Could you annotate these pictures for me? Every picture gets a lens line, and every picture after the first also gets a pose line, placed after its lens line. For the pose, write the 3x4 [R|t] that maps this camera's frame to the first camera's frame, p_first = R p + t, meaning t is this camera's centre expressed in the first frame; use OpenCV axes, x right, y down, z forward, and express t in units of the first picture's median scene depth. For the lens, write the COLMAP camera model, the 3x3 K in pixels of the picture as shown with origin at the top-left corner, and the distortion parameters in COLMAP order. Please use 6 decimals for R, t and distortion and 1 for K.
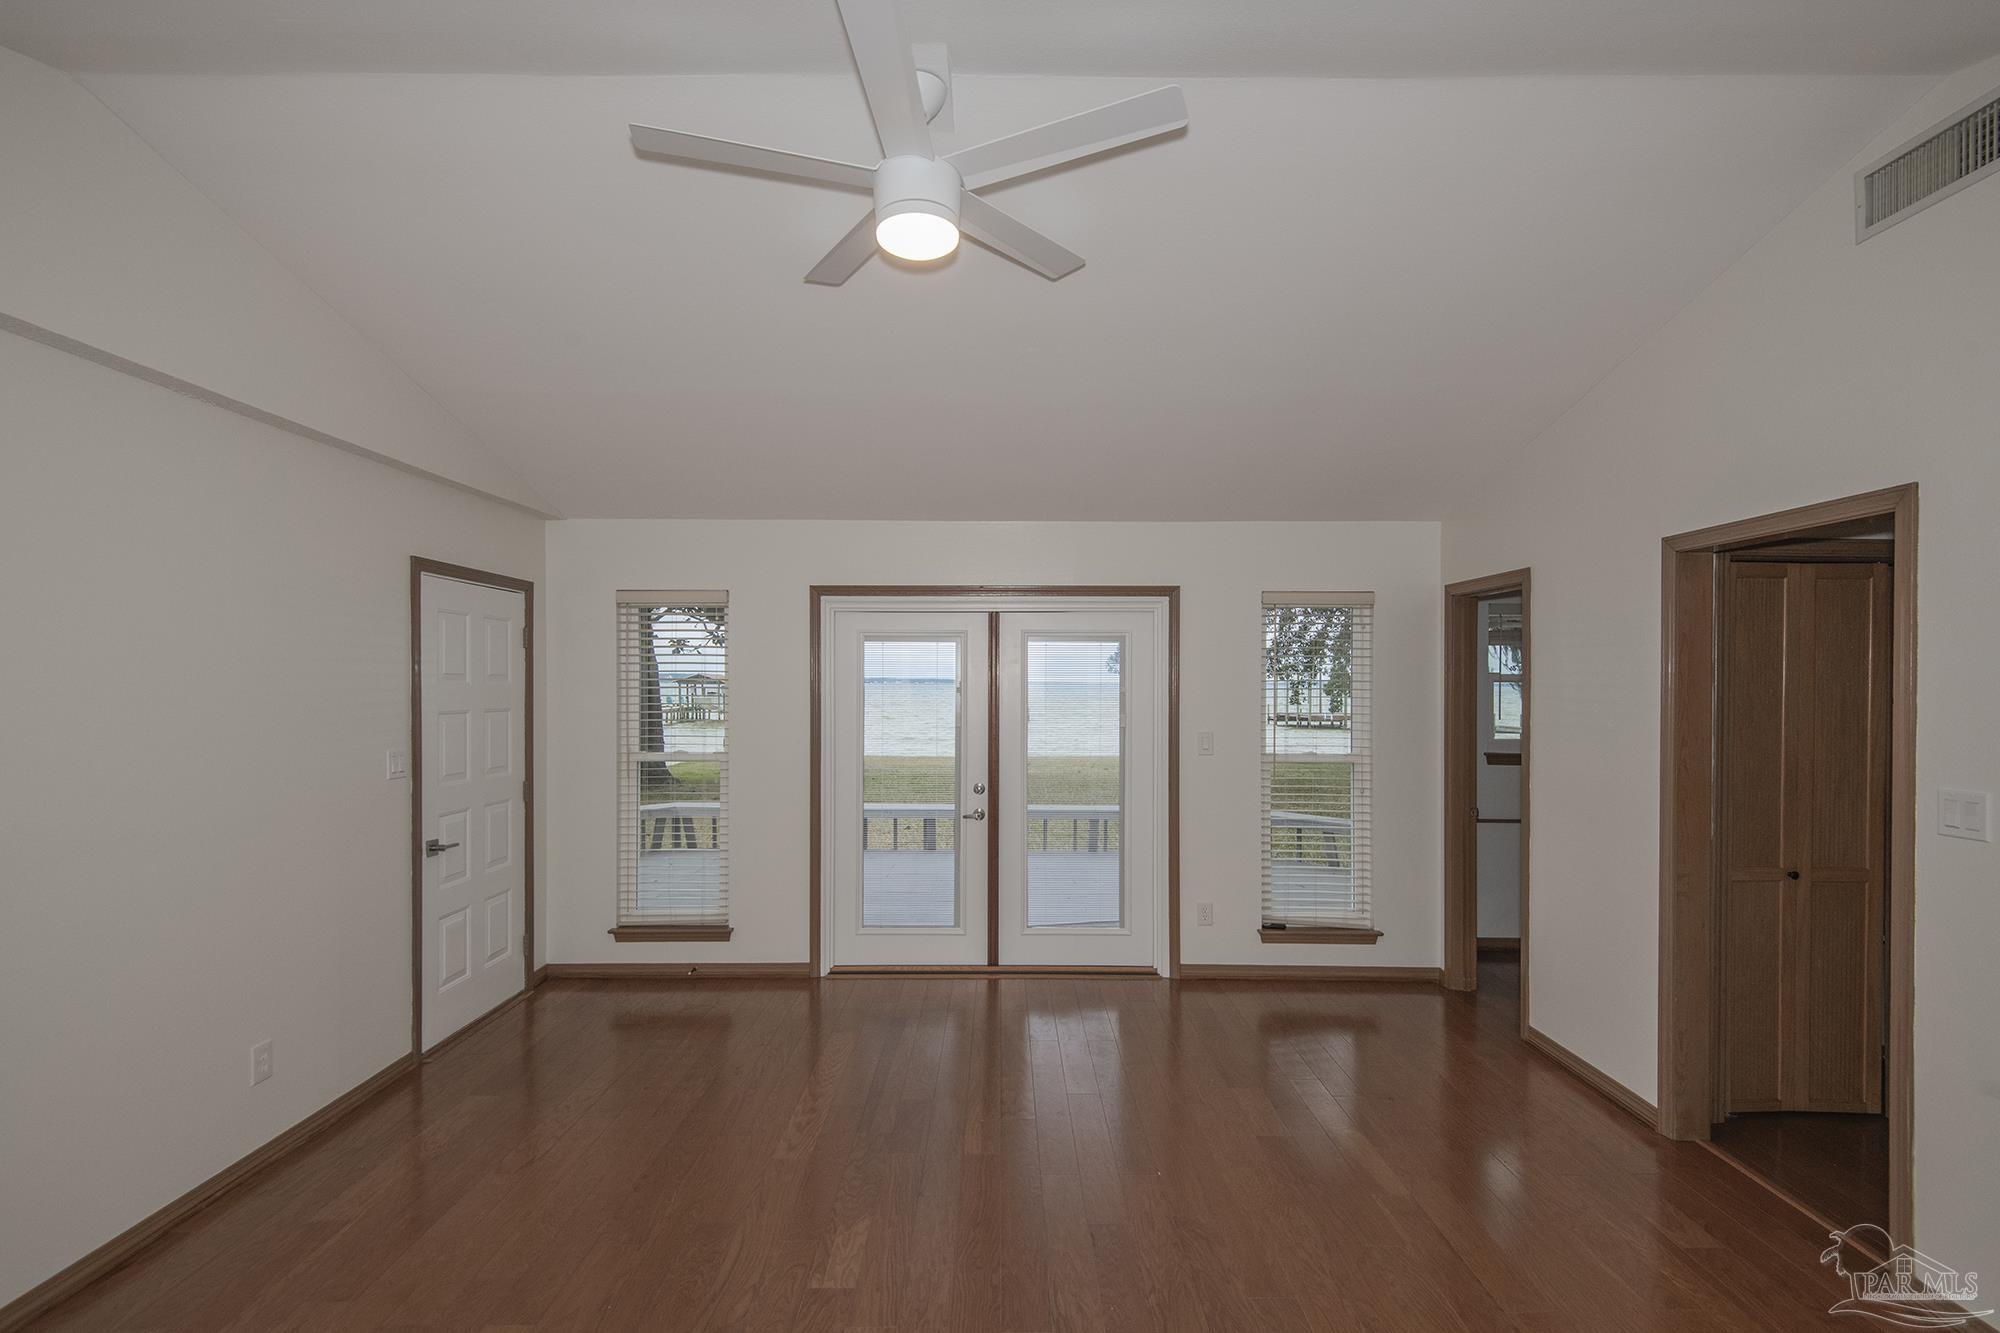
lens RADIAL K [[901.4, 0, 990.4], [0, 901.4, 679.8], [0, 0, 1]] dist [-0.002536, -0.000649]
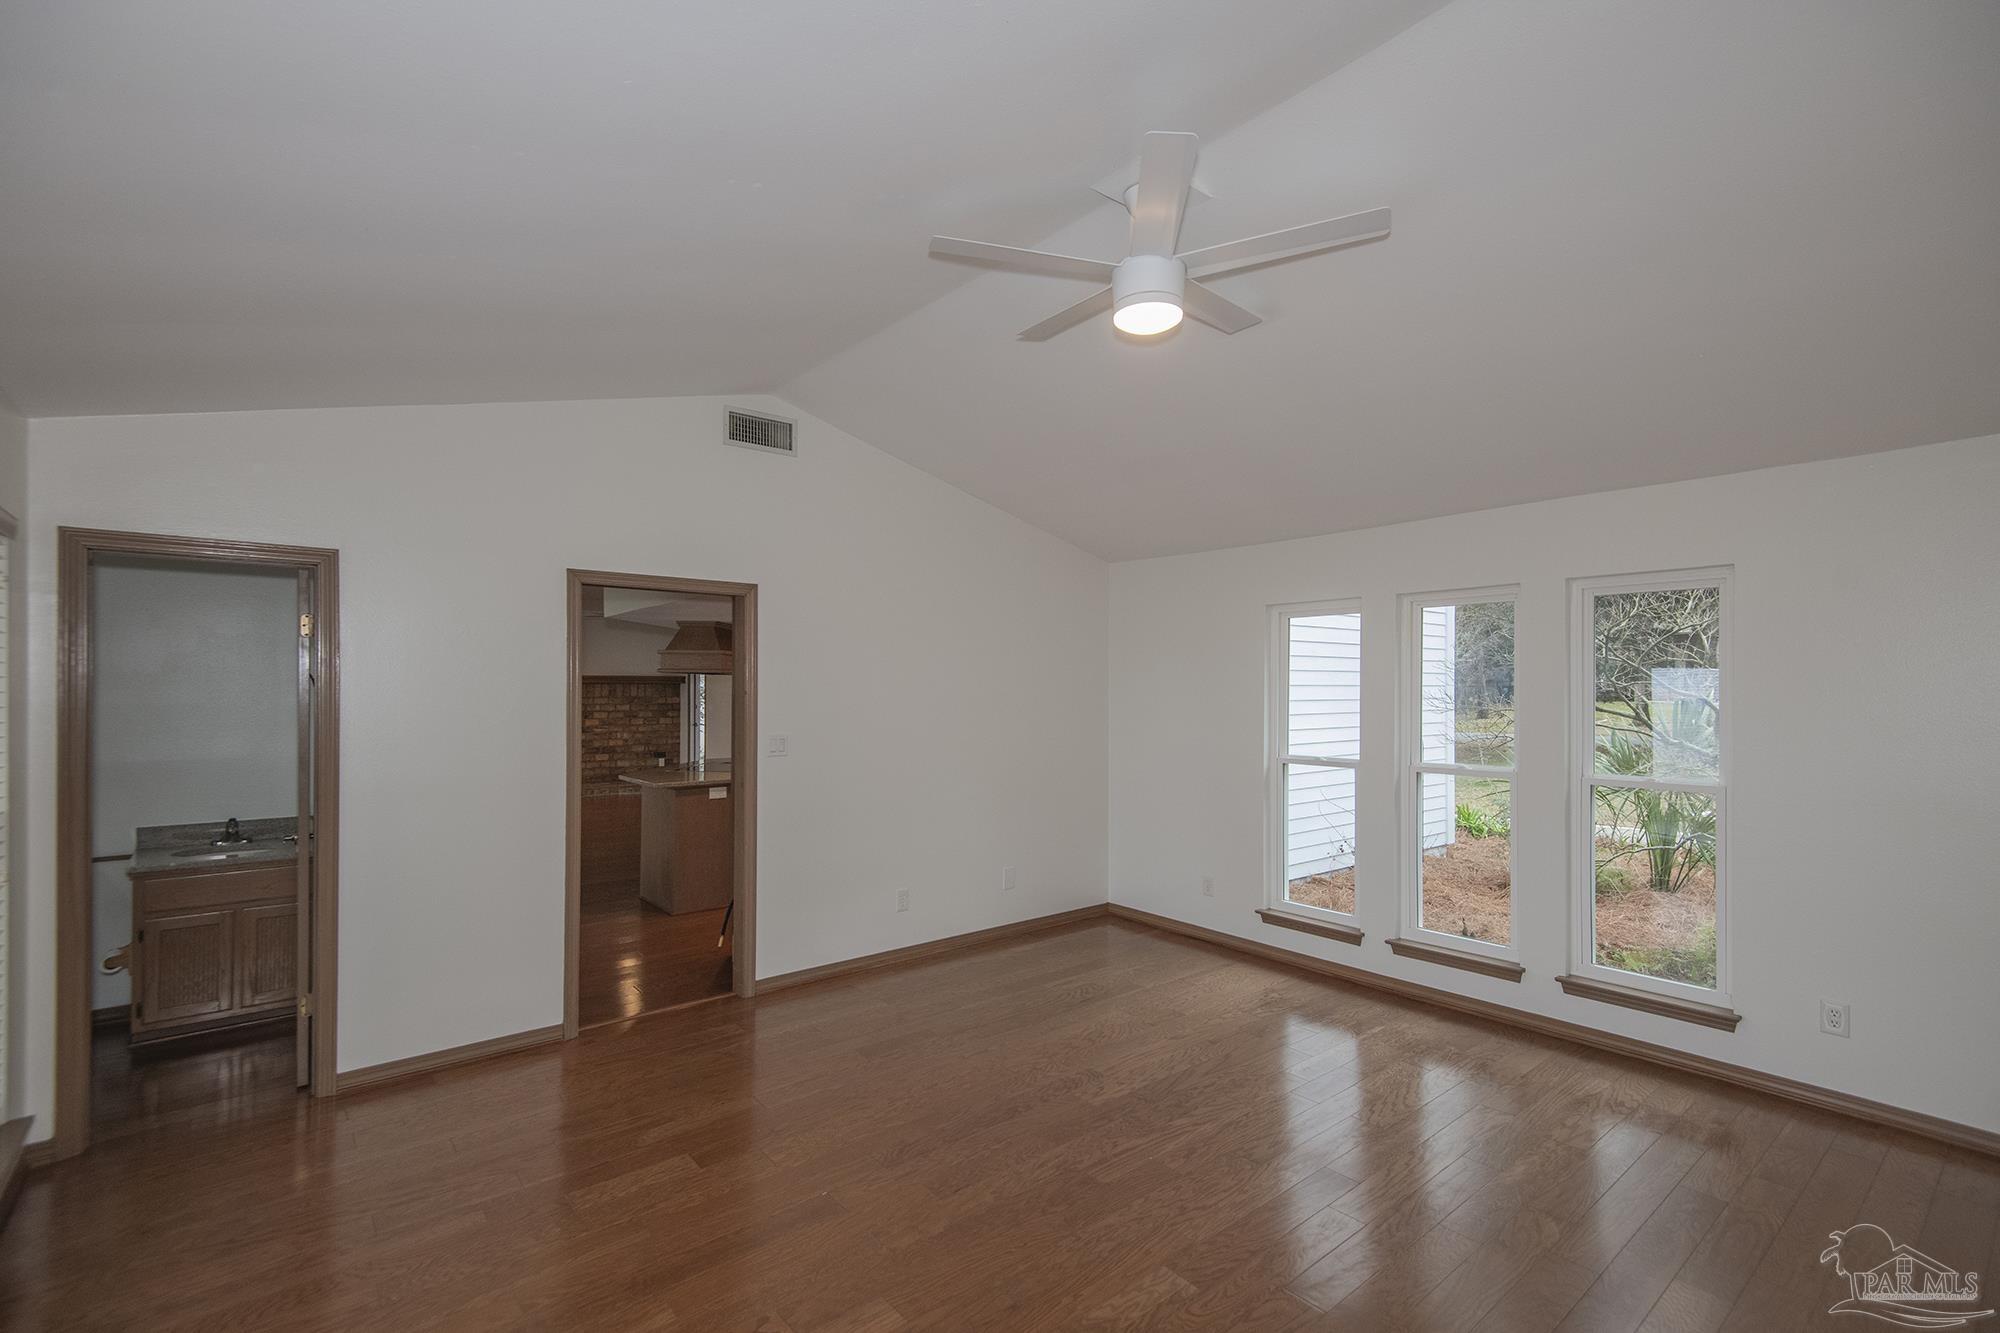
lens RADIAL K [[901.4, 0, 990.4], [0, 901.4, 679.8], [0, 0, 1]] dist [-0.002536, -0.000649]
pose [[-0.644566, 0.000953, 0.764548, -0.621354], [-0.006060, 0.999961, -0.006356, 0.003059], [-0.764525, -0.008730, -0.644535, 1.388941]]
